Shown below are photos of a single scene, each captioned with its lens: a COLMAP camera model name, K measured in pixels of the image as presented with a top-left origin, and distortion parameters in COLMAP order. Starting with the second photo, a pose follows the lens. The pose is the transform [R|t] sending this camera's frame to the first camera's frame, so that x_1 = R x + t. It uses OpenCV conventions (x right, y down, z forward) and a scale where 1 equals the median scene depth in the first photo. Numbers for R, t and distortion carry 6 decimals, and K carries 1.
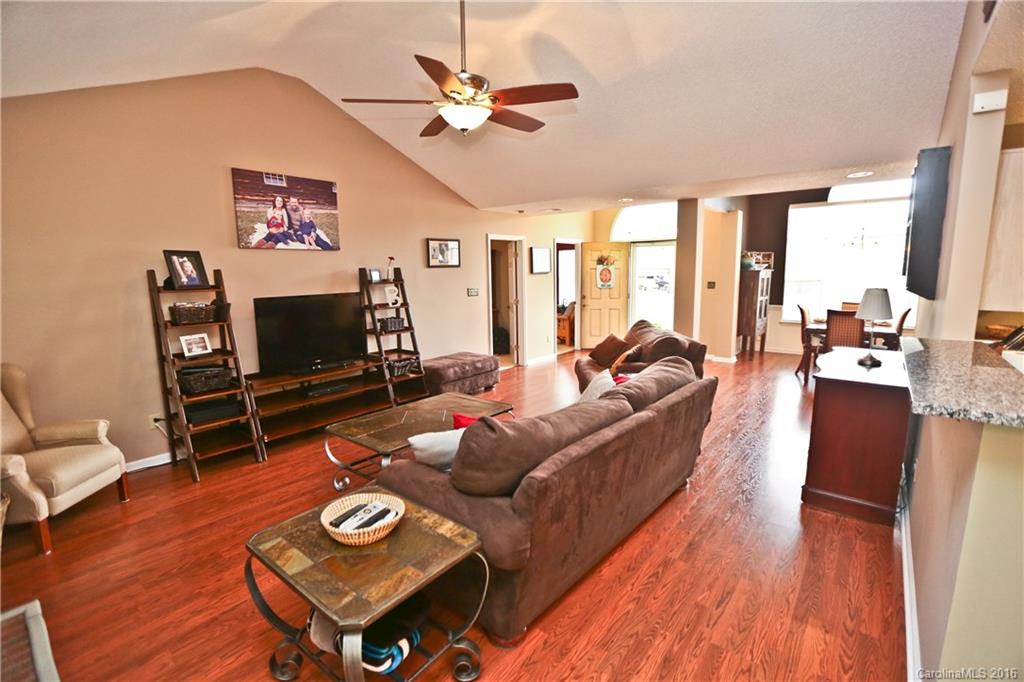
lens RADIAL K [[465.2, 0, 514.2], [0, 465.2, 338.3], [0, 0, 1]] dist [-0.043182, 0.011645]
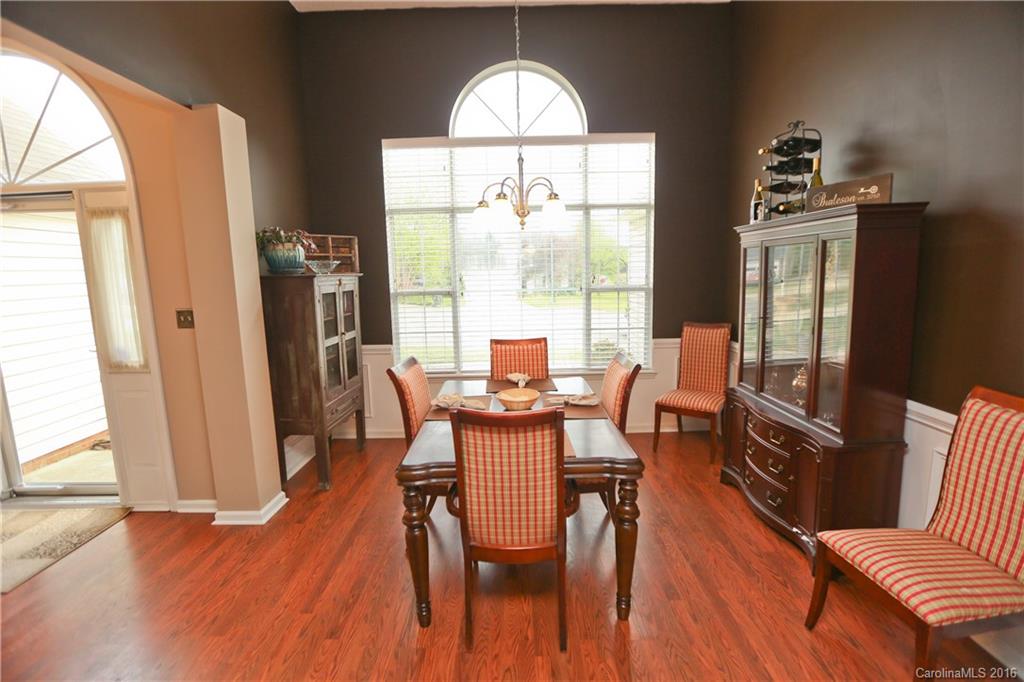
lens RADIAL K [[465.2, 0, 514.2], [0, 465.2, 338.3], [0, 0, 1]] dist [-0.043182, 0.011645]
pose [[0.783057, -0.096071, 0.614485, 0.407813], [0.104790, 0.994253, 0.021909, -0.080991], [-0.613059, 0.047236, 0.788624, 0.560992]]
